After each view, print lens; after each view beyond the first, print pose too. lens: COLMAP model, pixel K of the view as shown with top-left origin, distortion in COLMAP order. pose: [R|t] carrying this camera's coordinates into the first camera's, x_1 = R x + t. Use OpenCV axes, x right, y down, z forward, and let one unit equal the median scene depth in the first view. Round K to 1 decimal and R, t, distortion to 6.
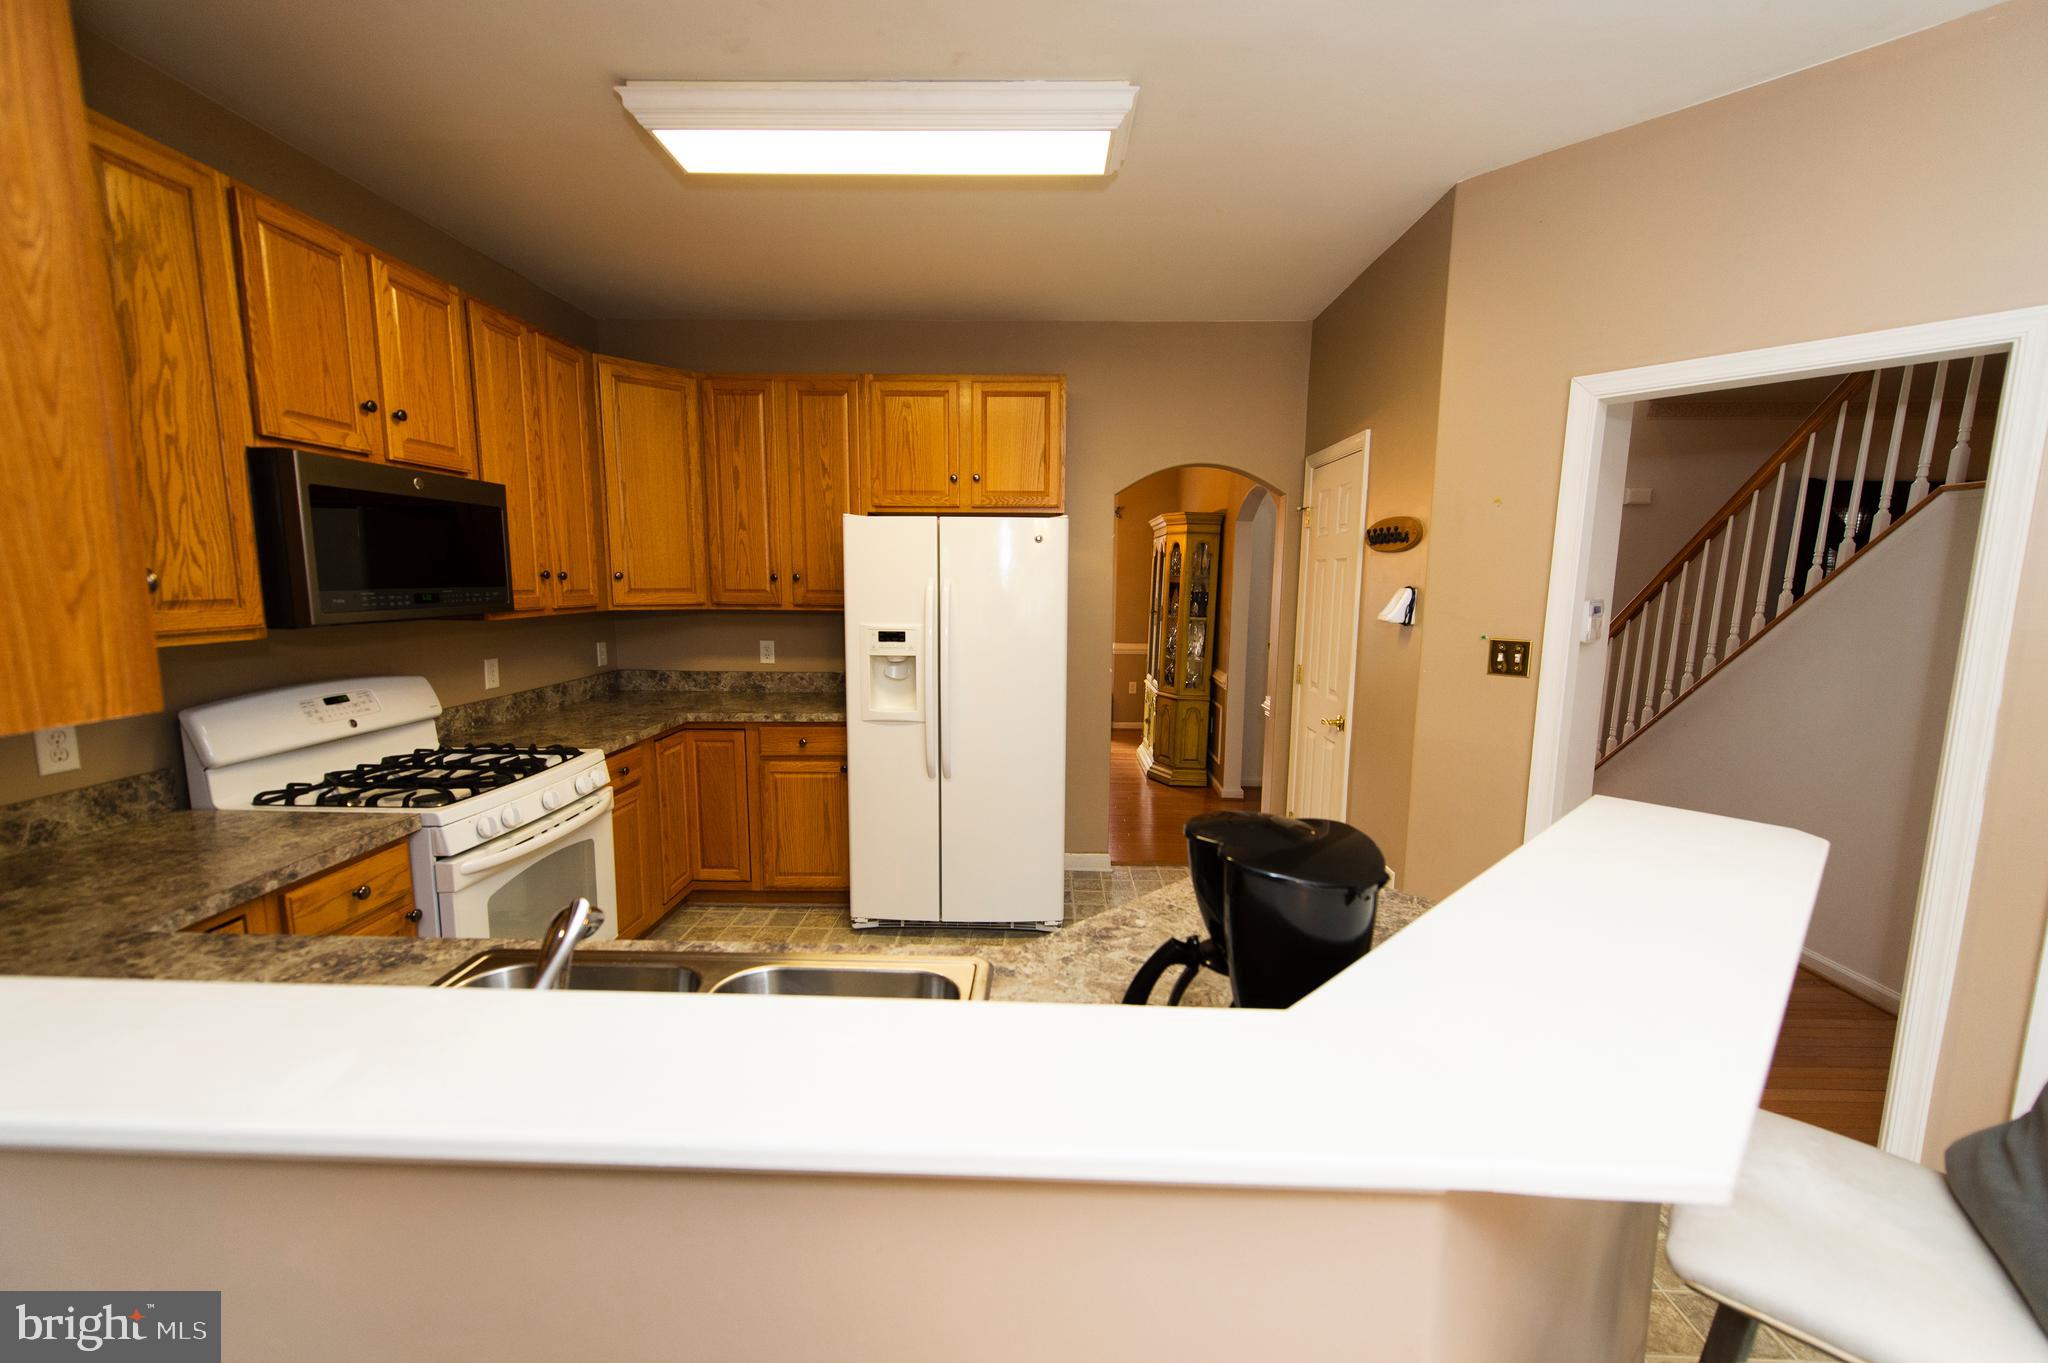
lens RADIAL K [[794.8, 0, 1026.7], [0, 794.8, 685.8], [0, 0, 1]] dist [0.008270, -0.000351]
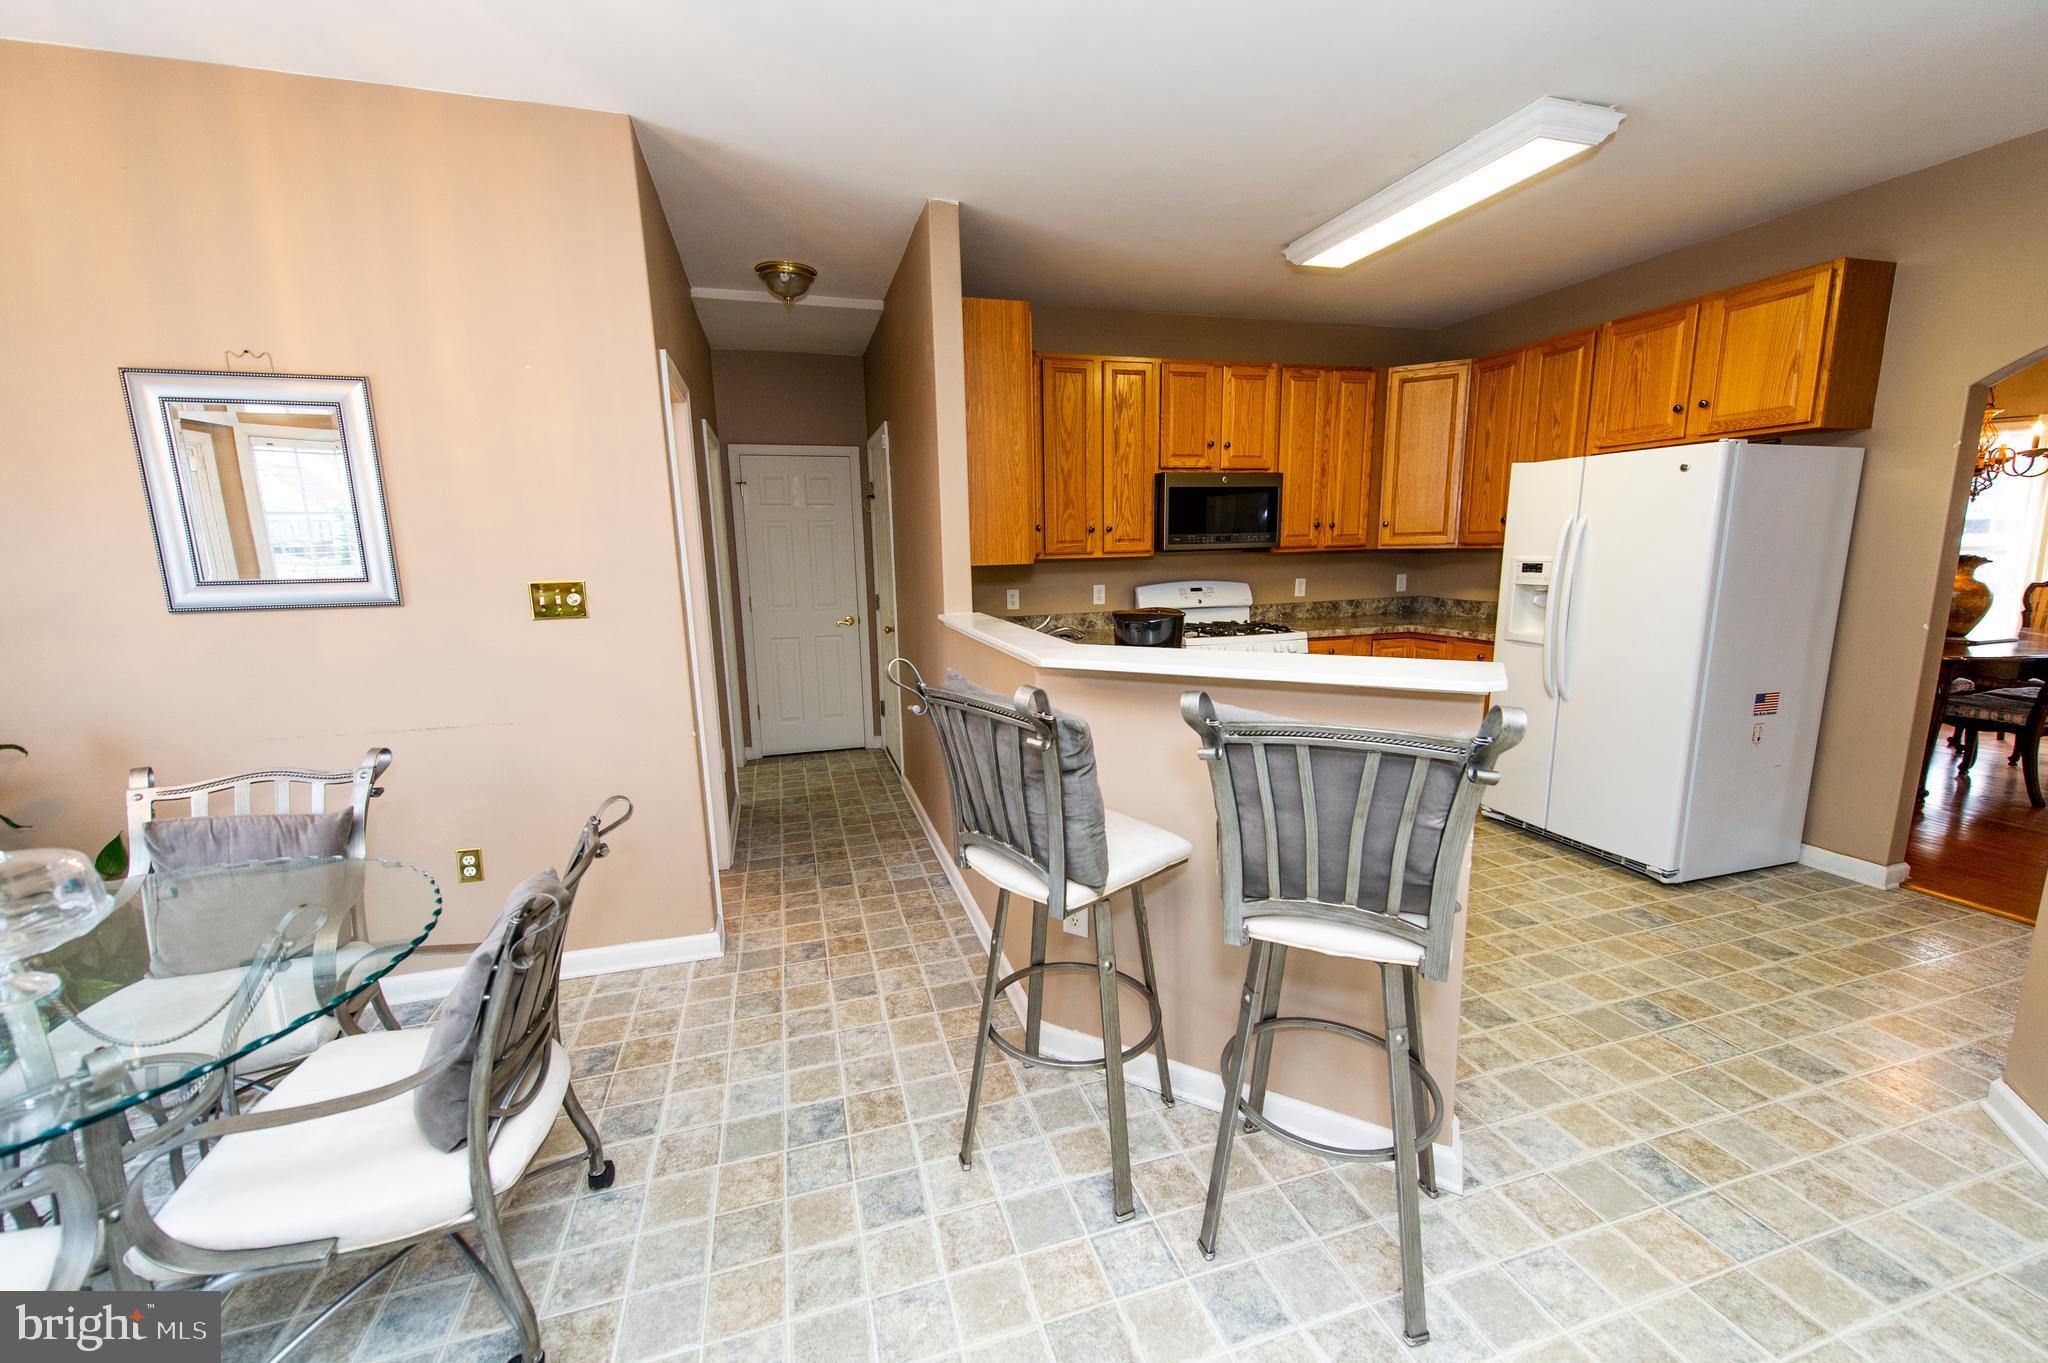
lens RADIAL K [[794.8, 0, 1026.5], [0, 794.8, 682.7], [0, 0, 1]] dist [0.008270, -0.000351]
pose [[0.321741, 0.147594, -0.935253, 0.813876], [-0.104913, 0.987250, 0.119708, 0.047149], [0.940997, 0.059605, 0.333123, -0.068343]]
